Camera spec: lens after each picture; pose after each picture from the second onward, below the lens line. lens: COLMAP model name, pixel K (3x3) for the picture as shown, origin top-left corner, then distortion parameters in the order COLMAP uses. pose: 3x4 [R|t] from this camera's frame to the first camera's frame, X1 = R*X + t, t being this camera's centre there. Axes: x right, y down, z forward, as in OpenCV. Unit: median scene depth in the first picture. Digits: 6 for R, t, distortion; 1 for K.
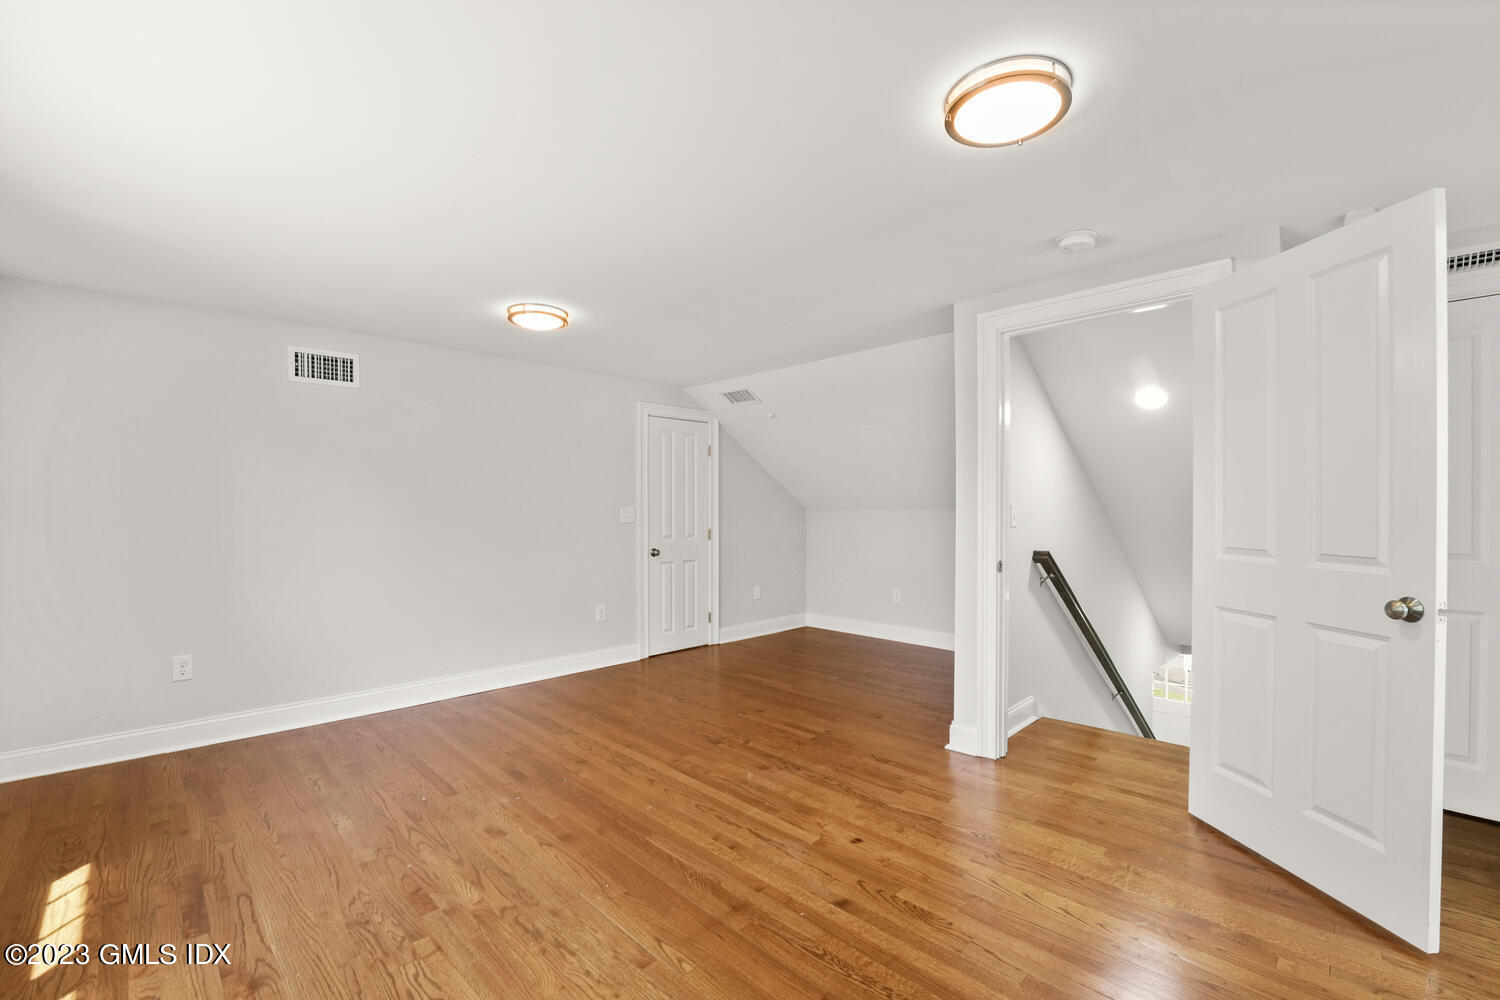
lens RADIAL K [[621.7, 0, 743.4], [0, 621.7, 498.5], [0, 0, 1]] dist [-0.022344, 0.000528]
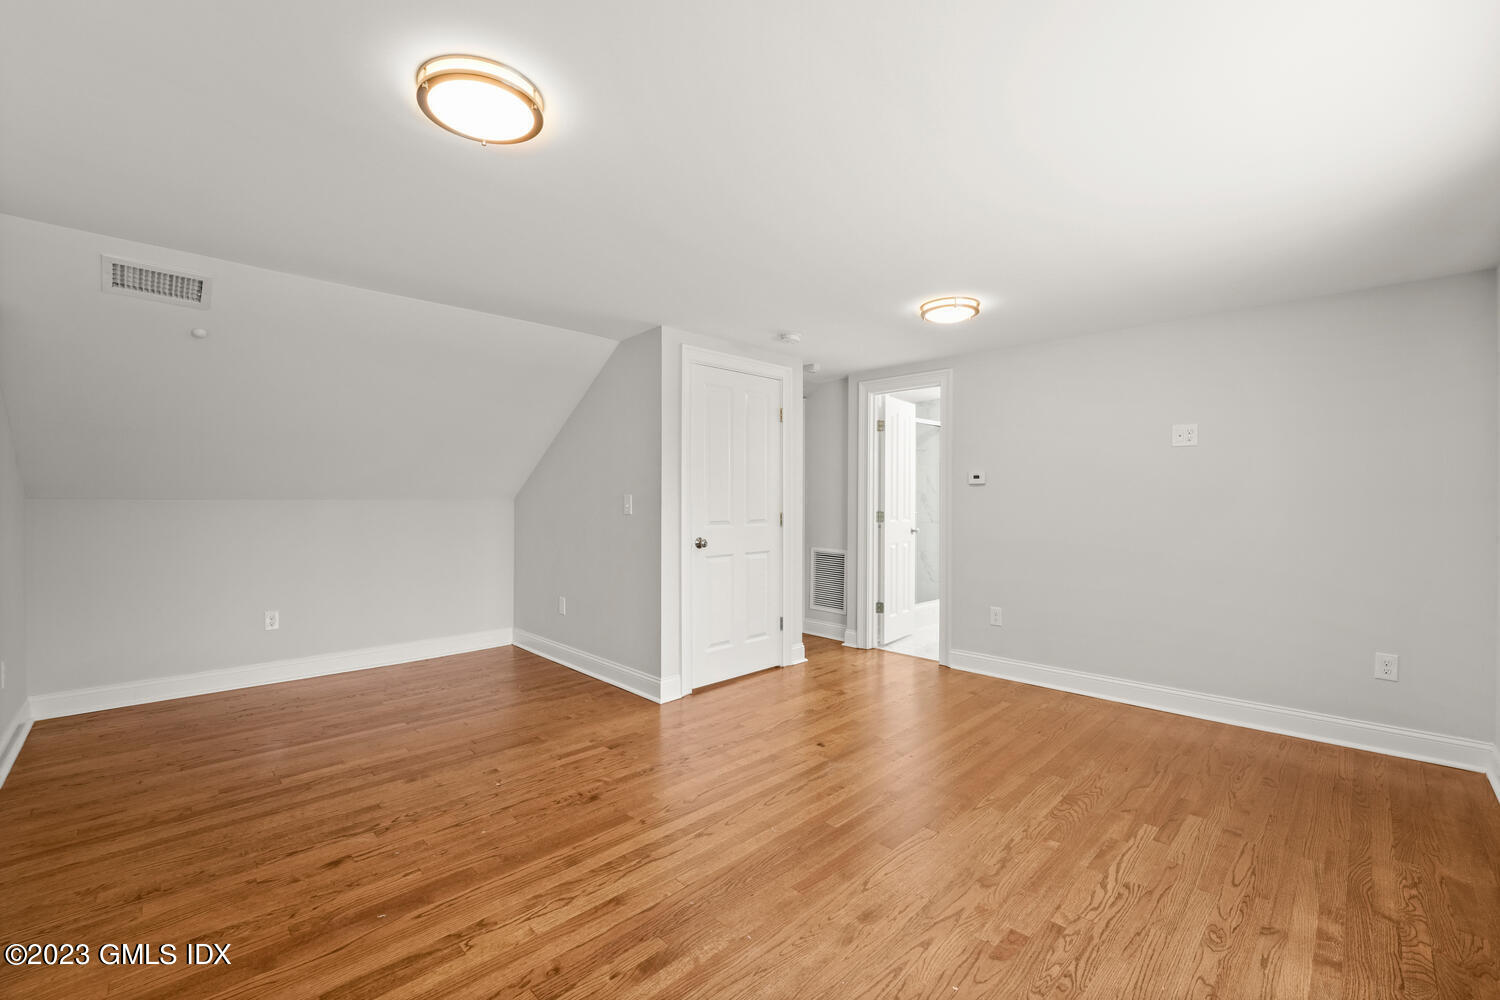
lens RADIAL K [[621.7, 0, 743.4], [0, 621.7, 498.5], [0, 0, 1]] dist [-0.022344, 0.000528]
pose [[0.013971, 0.000534, 0.999902, -0.880888], [-0.020364, 0.999793, -0.000249, 0.009966], [-0.999695, -0.020359, 0.013979, 0.860506]]
